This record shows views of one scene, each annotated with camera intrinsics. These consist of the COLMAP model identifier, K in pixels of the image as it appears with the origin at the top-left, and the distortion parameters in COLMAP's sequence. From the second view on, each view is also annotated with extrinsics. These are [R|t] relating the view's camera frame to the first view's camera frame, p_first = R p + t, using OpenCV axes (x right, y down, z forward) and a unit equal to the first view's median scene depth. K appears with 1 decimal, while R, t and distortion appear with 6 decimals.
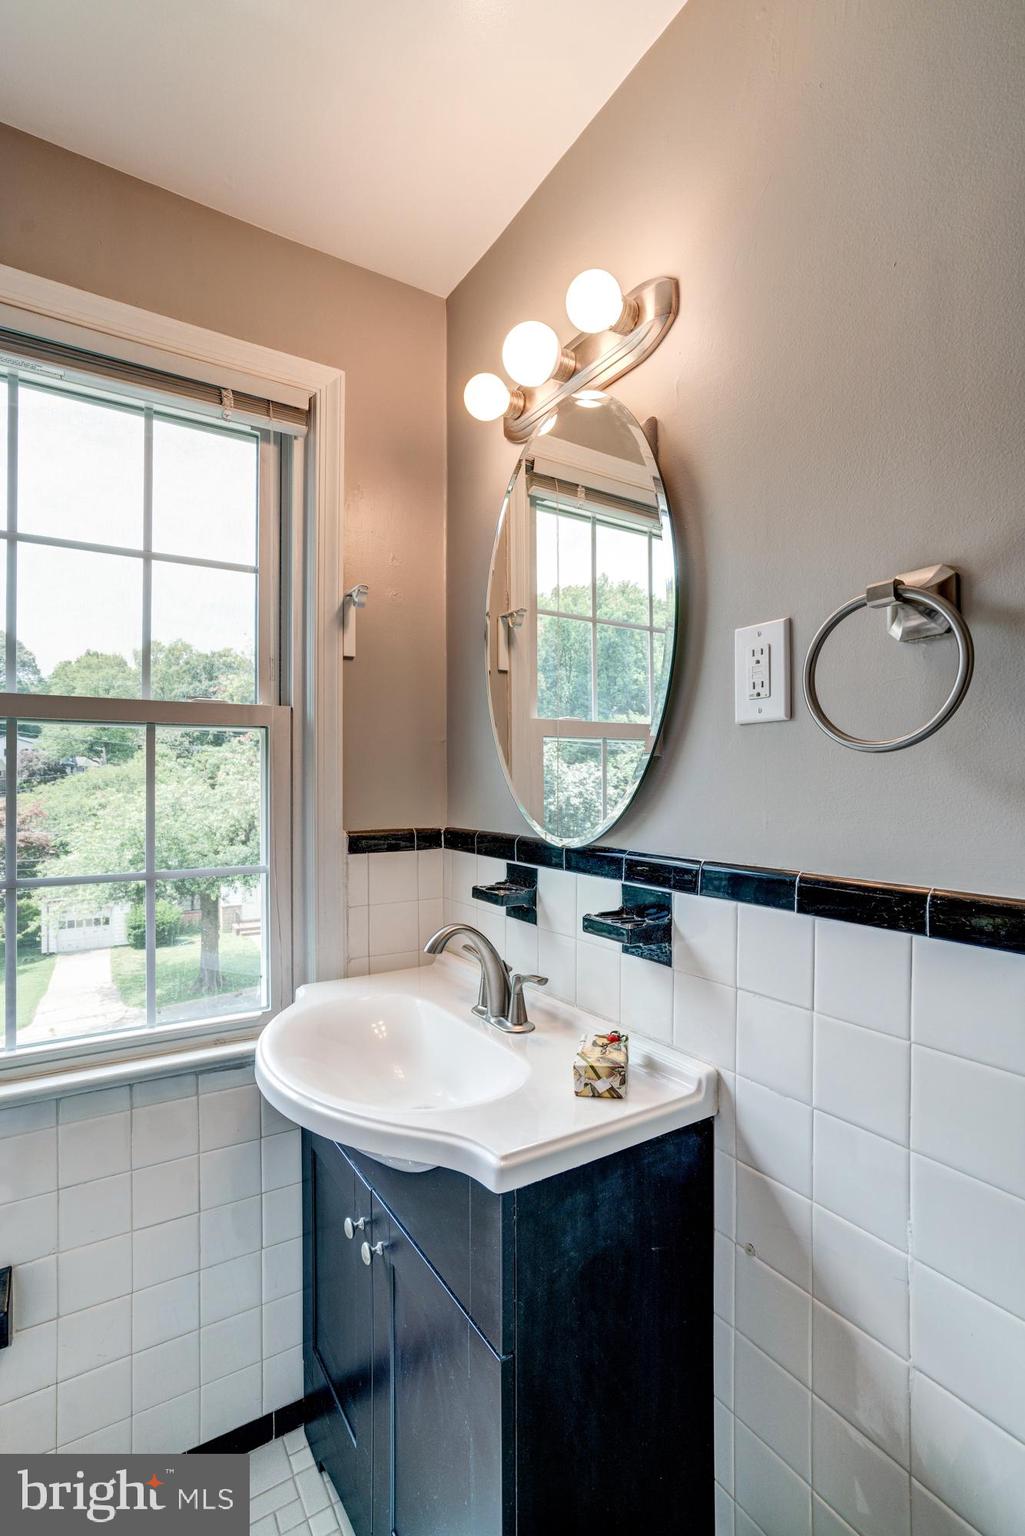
lens RADIAL K [[704.6, 0, 516.1], [0, 704.6, 764.7], [0, 0, 1]] dist [-0.028666, 0.005648]
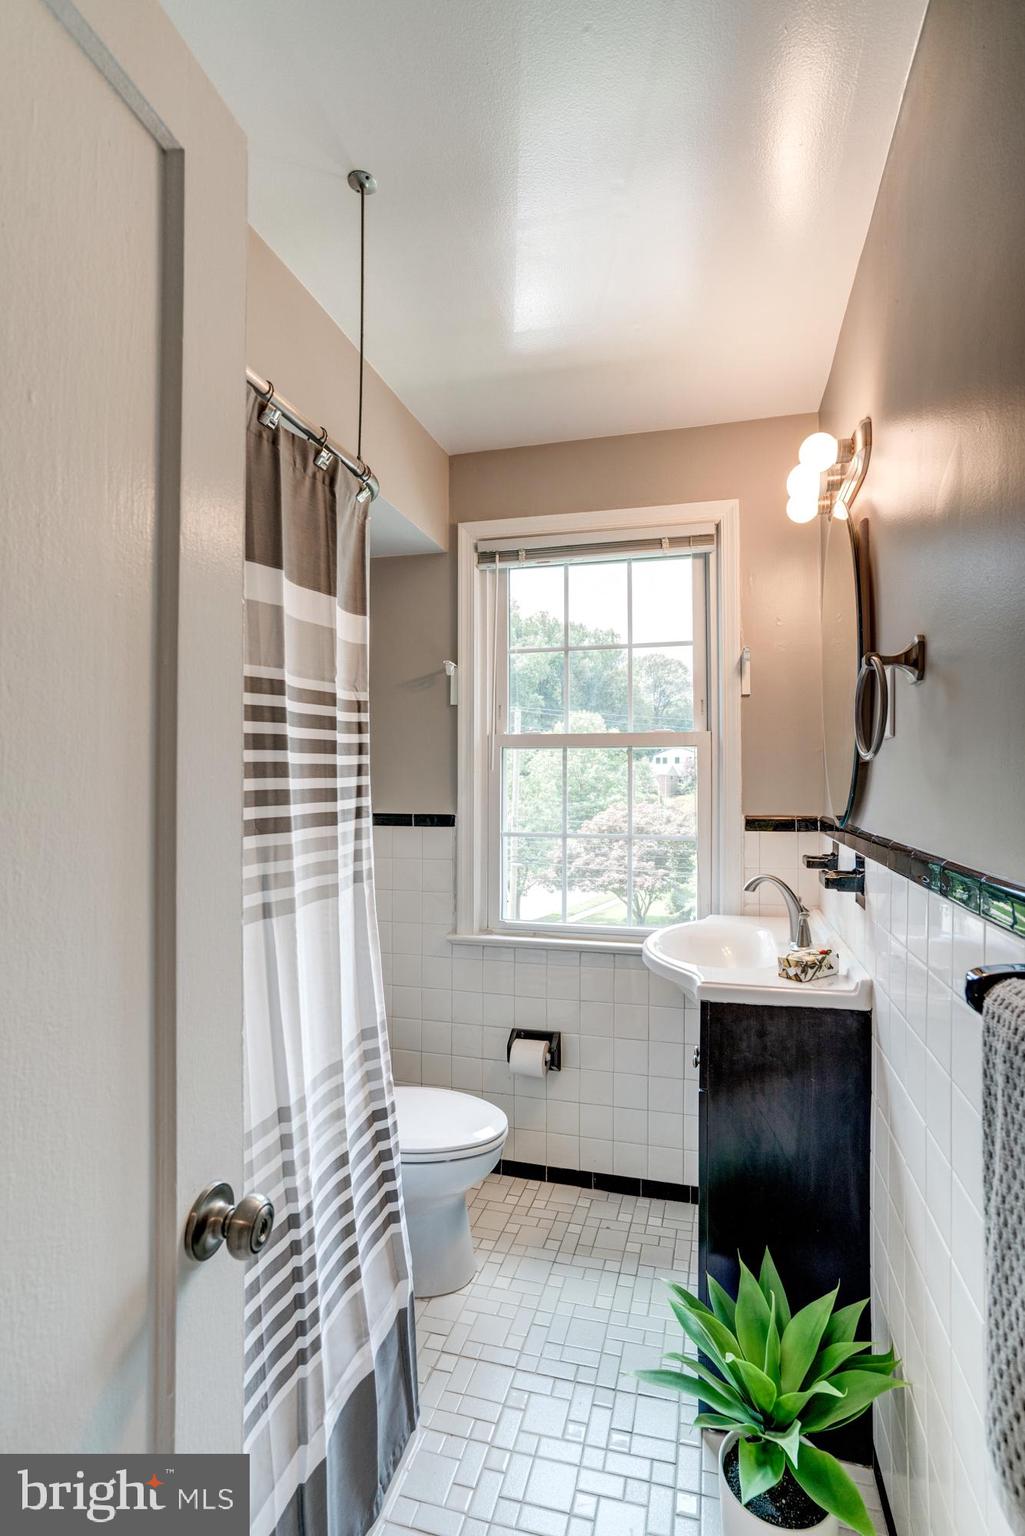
lens RADIAL K [[704.6, 0, 525.3], [0, 704.6, 773.3], [0, 0, 1]] dist [-0.028666, 0.005648]
pose [[0.655715, -0.001326, -0.755008, 0.607105], [-0.001239, 0.999995, -0.002832, 0.013635], [0.755008, 0.002792, 0.655710, -0.315981]]
